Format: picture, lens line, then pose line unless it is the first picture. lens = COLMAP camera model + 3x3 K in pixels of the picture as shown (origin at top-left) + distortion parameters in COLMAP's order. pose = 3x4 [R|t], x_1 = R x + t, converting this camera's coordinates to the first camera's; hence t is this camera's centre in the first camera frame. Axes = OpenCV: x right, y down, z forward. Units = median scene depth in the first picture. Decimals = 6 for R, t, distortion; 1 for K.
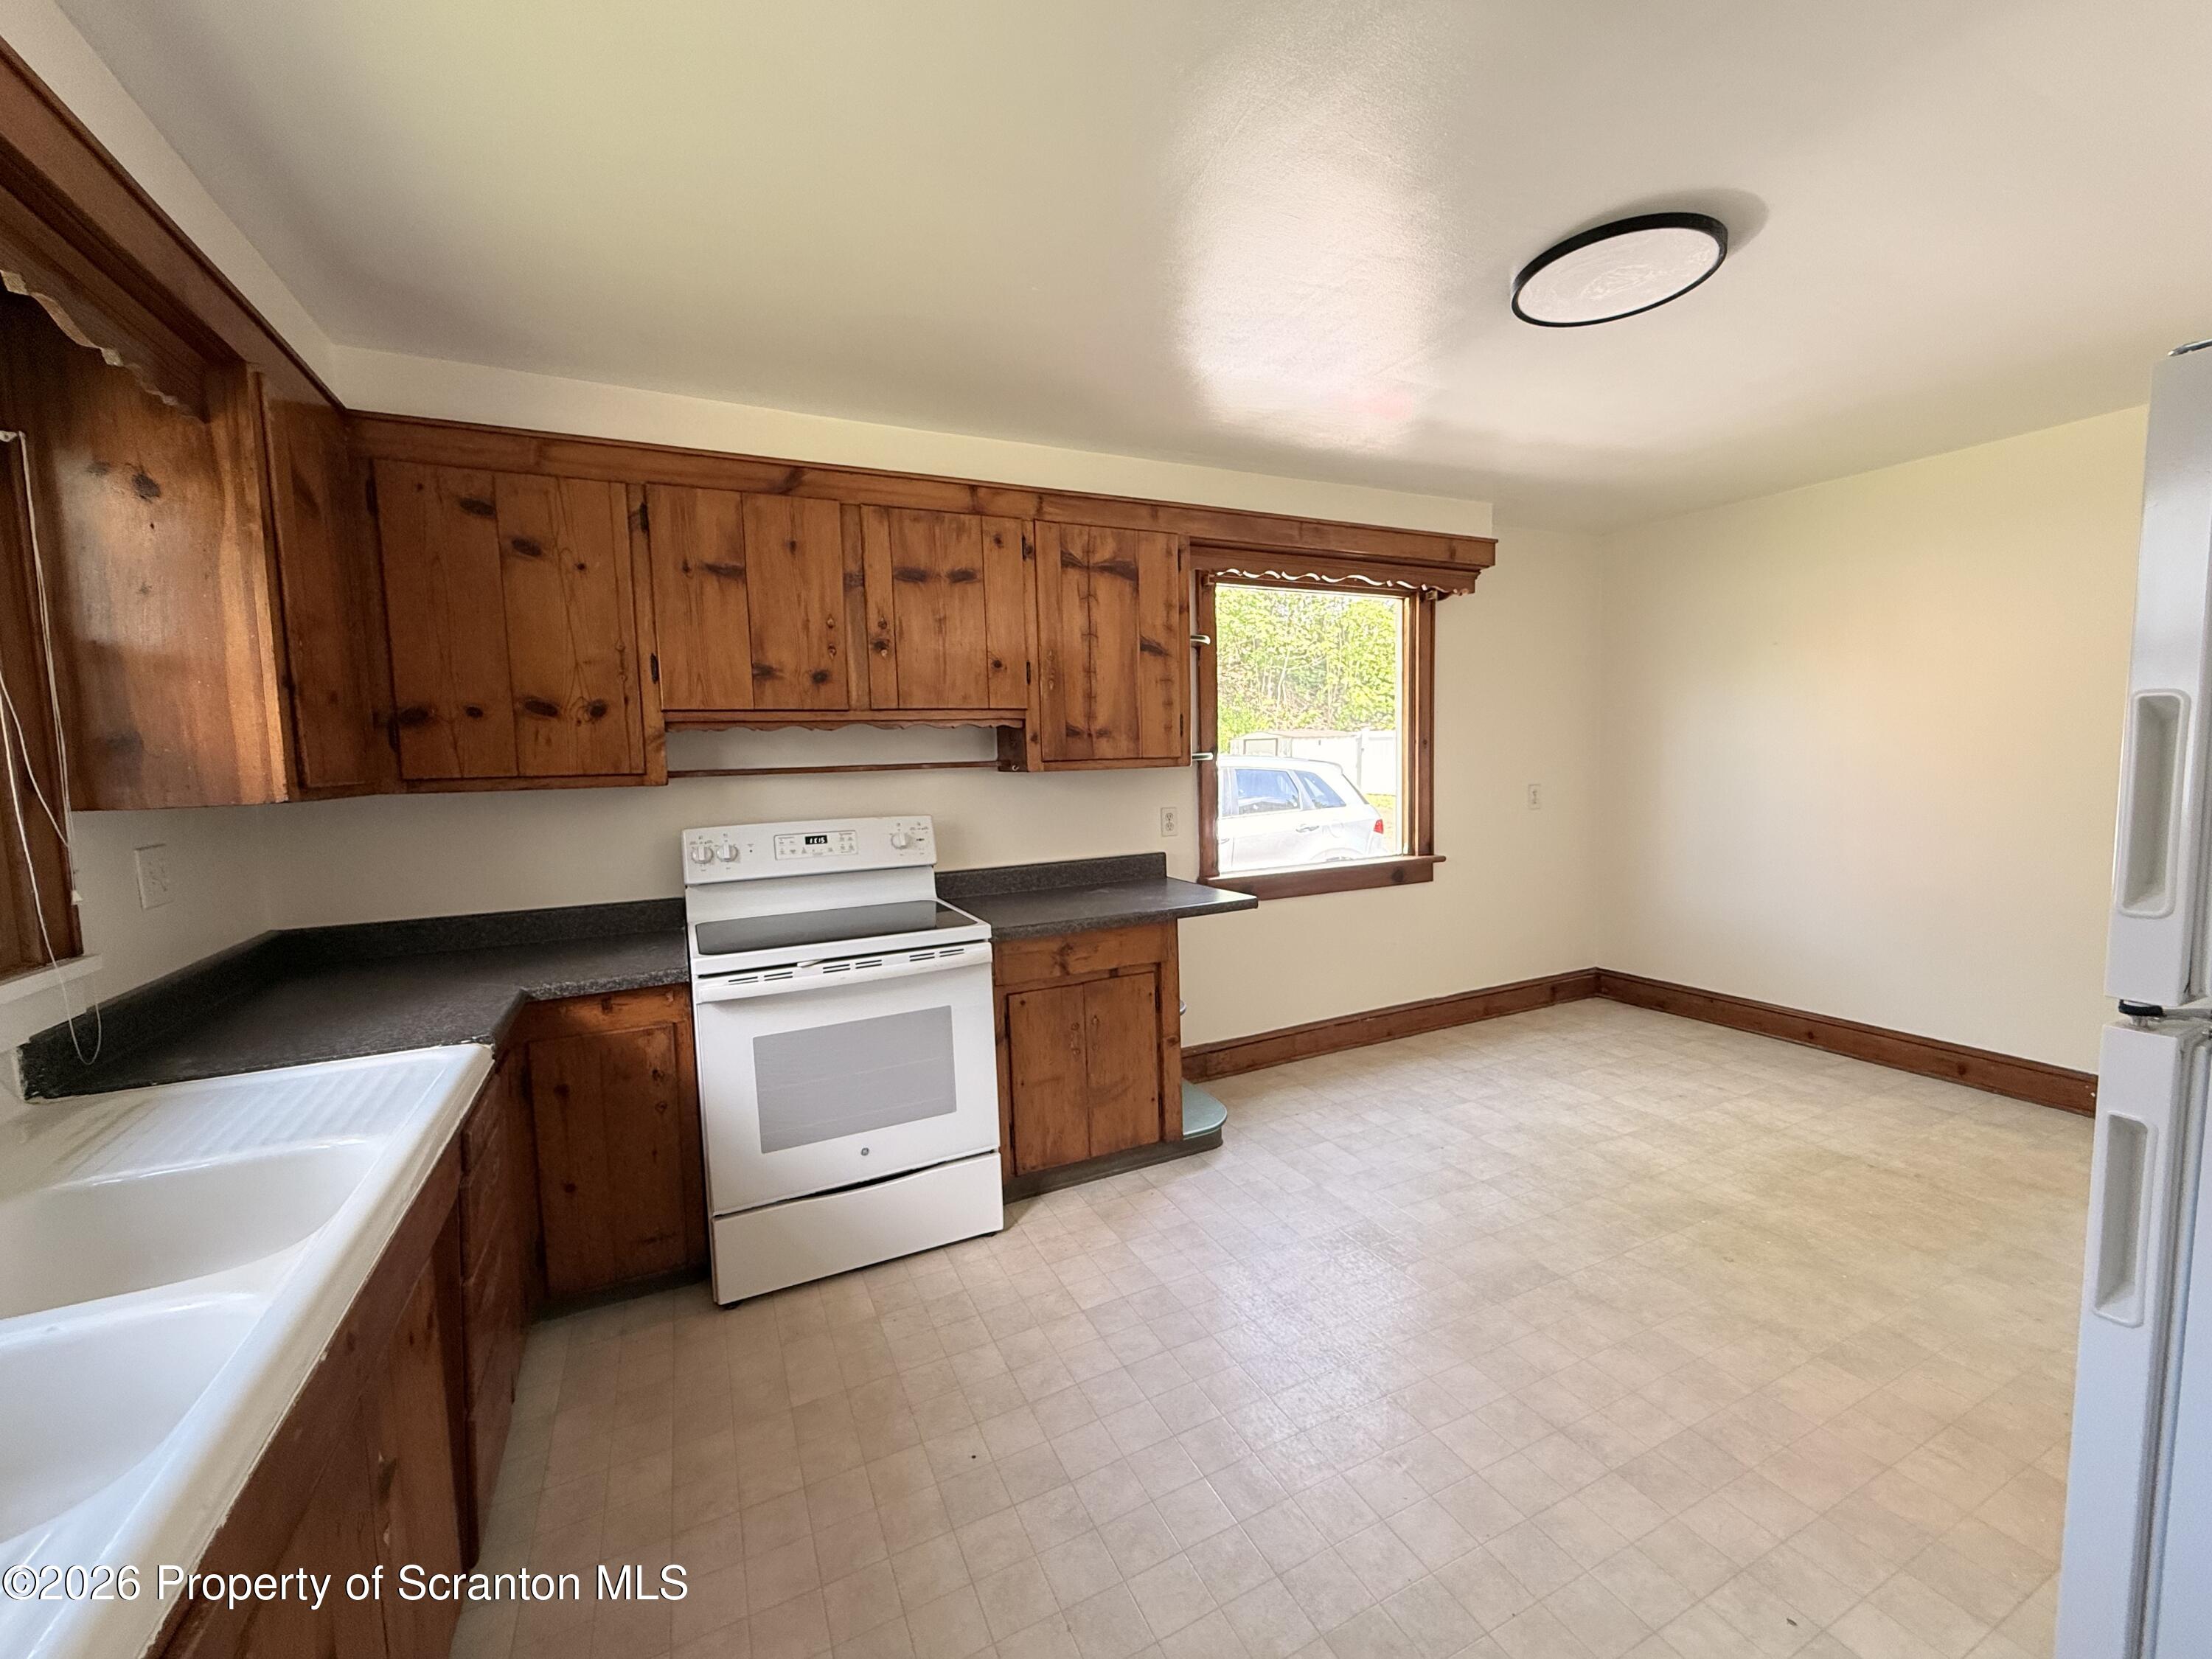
lens RADIAL K [[879.5, 0, 1107.6], [0, 879.5, 827.7], [0, 0, 1]] dist [0.000174, -0.000134]
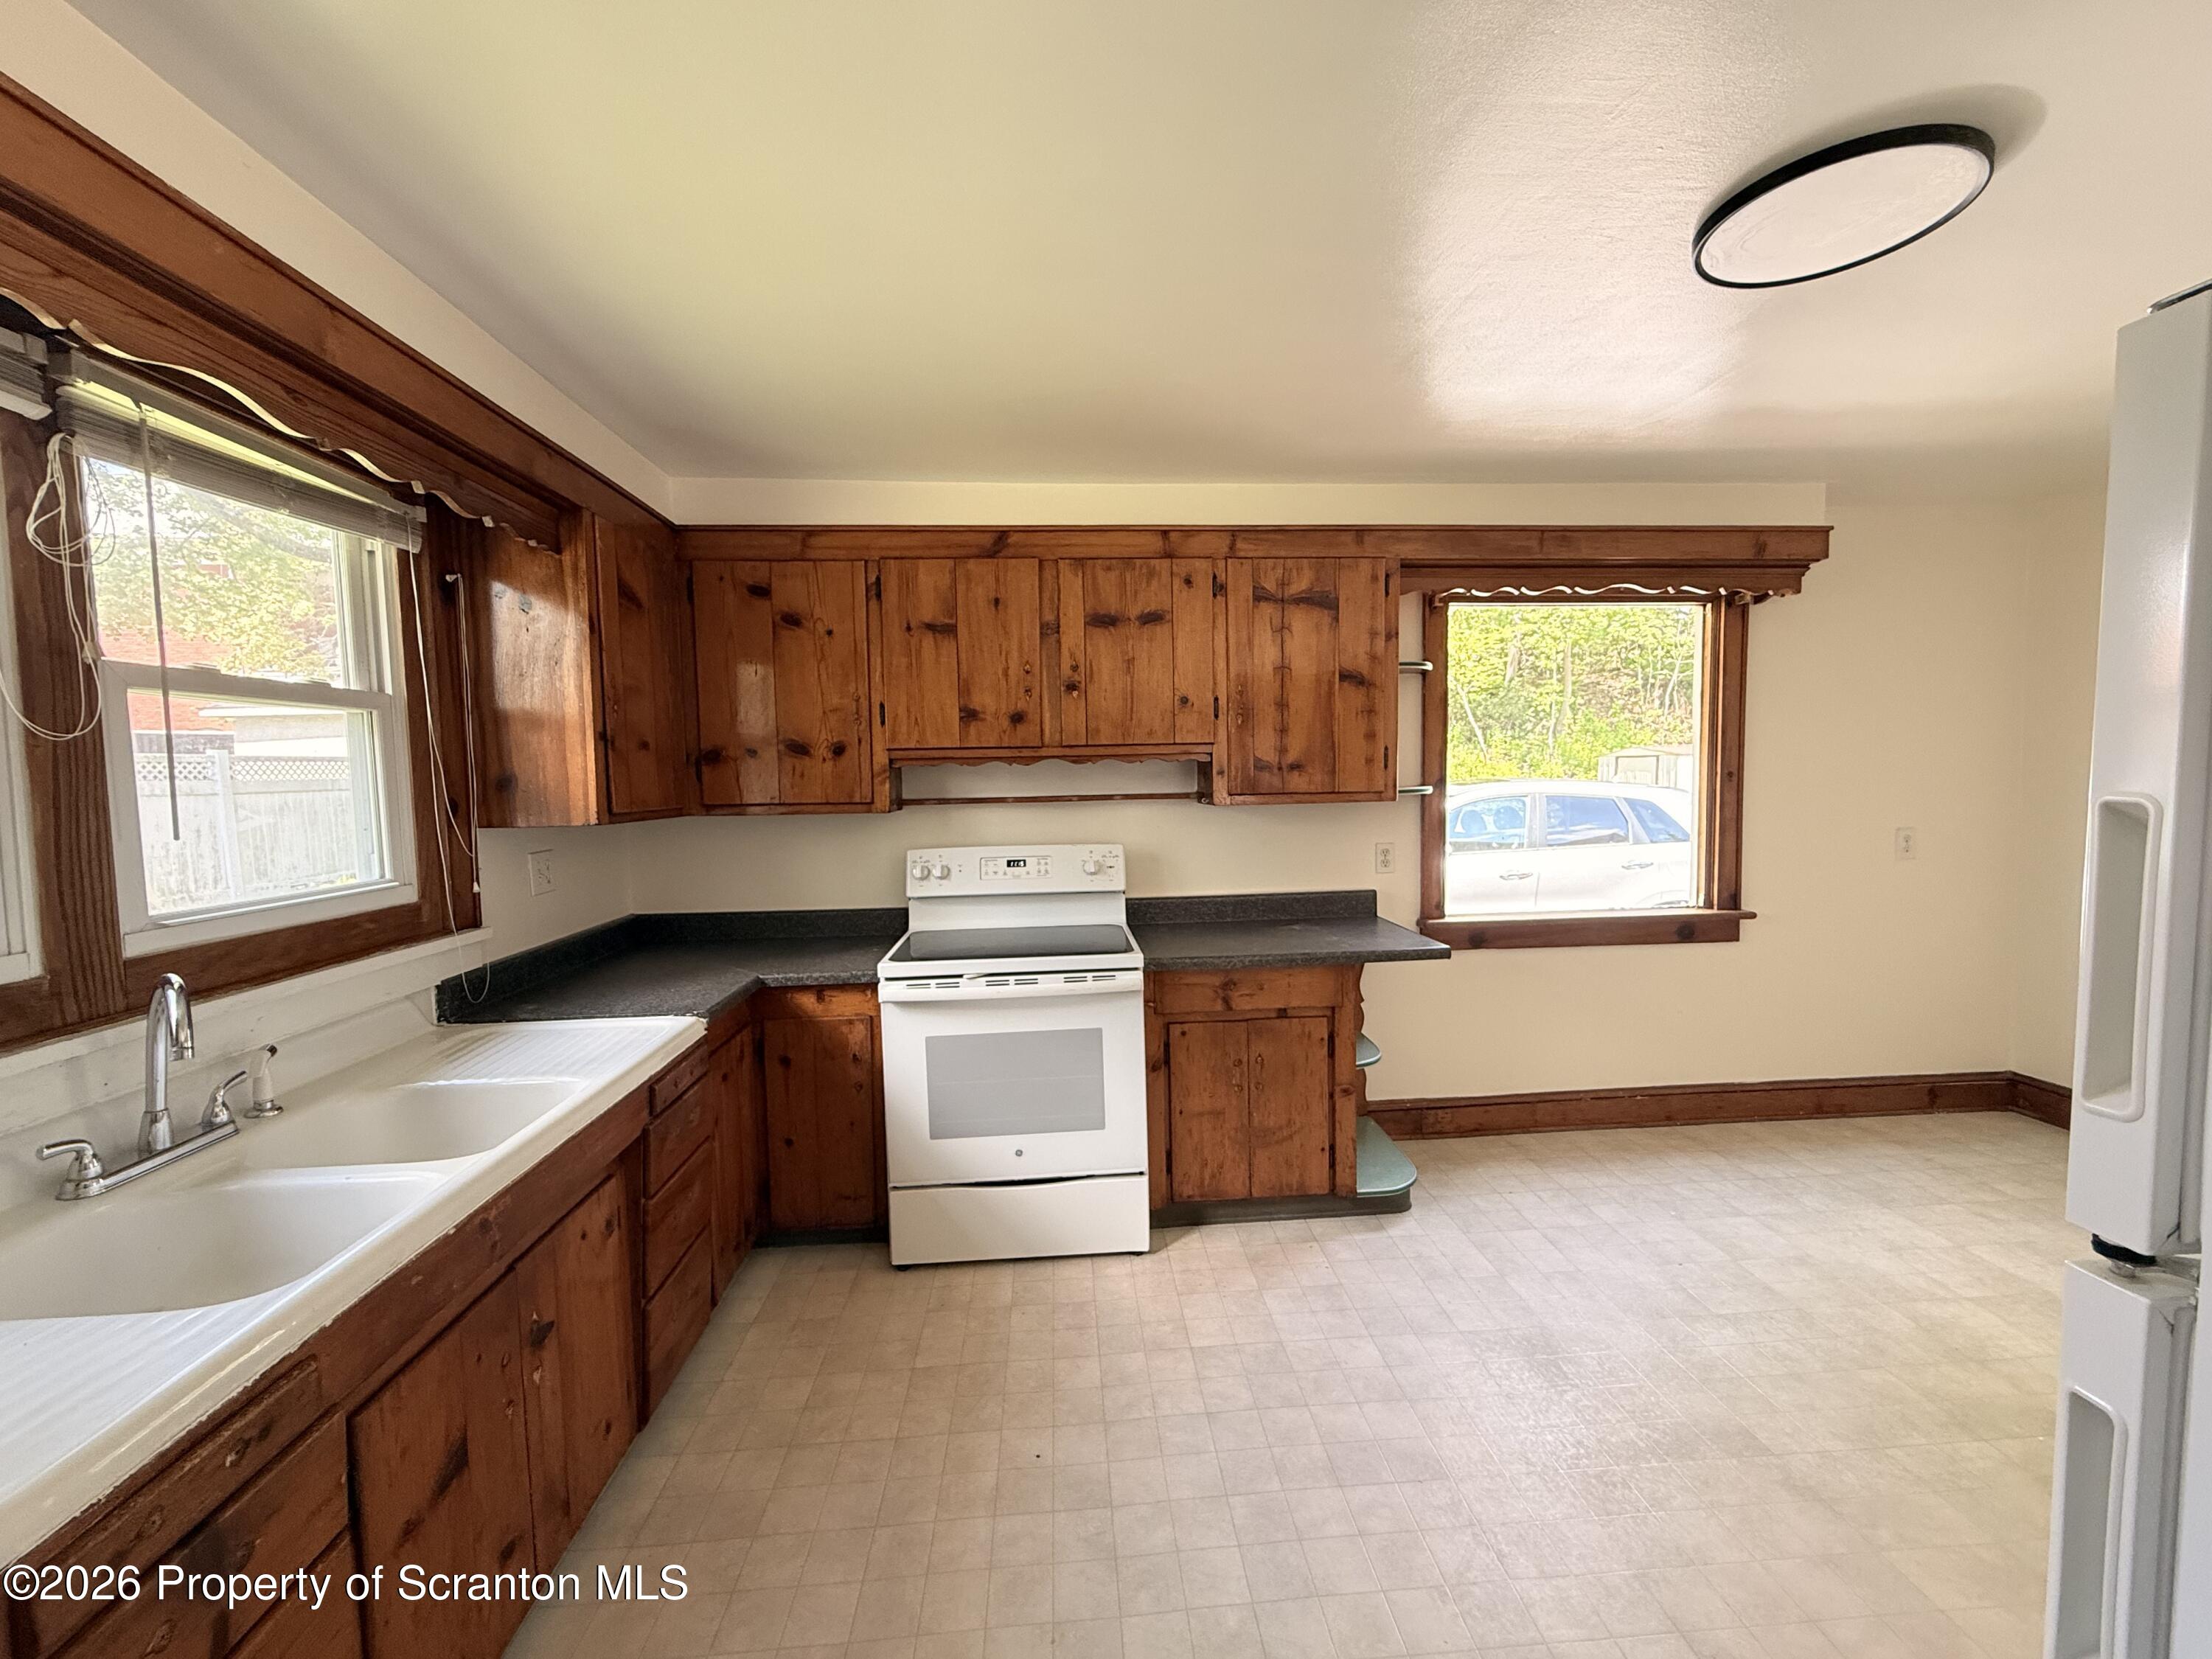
lens RADIAL K [[879.5, 0, 1118.3], [0, 879.5, 829.2], [0, 0, 1]] dist [0.000174, -0.000134]
pose [[0.929219, 0.031638, -0.368171, 0.210857], [-0.037269, 0.999272, -0.008191, -0.027076], [0.367644, 0.021332, 0.929722, 0.019145]]
